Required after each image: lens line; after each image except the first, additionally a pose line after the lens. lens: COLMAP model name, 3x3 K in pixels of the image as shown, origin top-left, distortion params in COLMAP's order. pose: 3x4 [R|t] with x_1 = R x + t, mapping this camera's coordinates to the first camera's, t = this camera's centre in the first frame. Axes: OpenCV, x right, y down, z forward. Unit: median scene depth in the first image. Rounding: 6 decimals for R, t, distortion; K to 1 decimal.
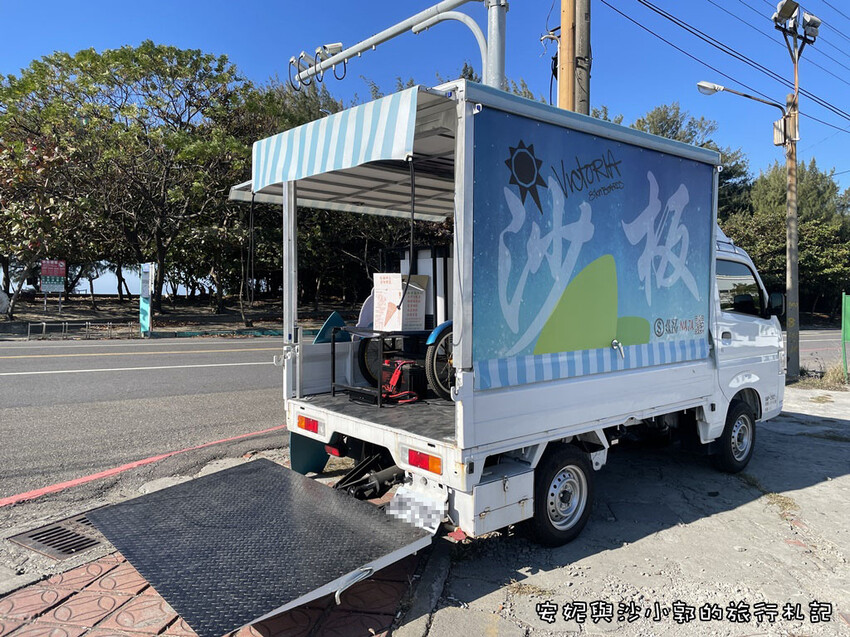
lens RADIAL K [[649.4, 0, 422.0], [0, 649.4, 314.9], [0, 0, 1]] dist [0.094530, -0.134858]
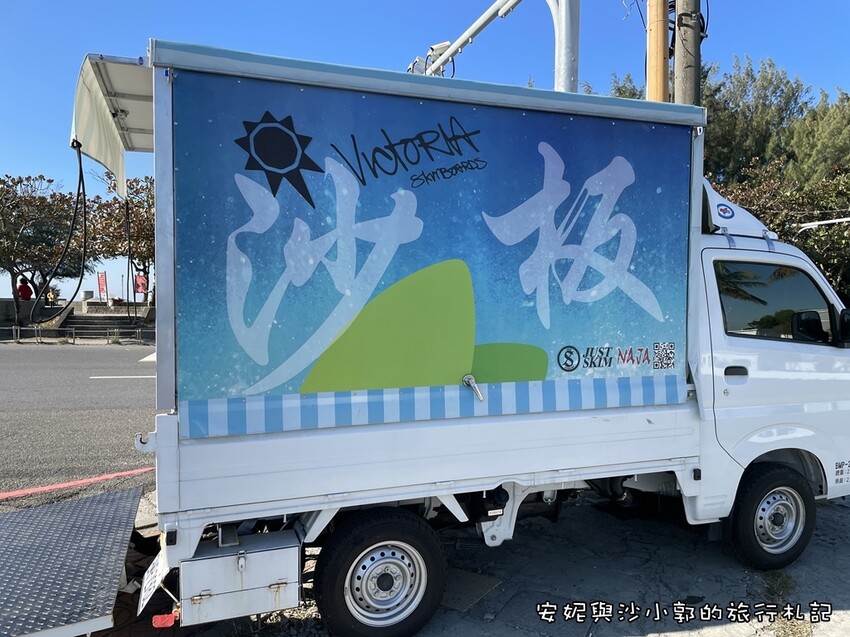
lens RADIAL K [[649.4, 0, 422.0], [0, 649.4, 314.9], [0, 0, 1]] dist [0.094530, -0.134858]
pose [[0.935113, 0.012139, -0.354142, 0.511839], [-0.014533, 0.999886, -0.004102, -0.025951], [0.354052, 0.008983, 0.935183, 0.302537]]
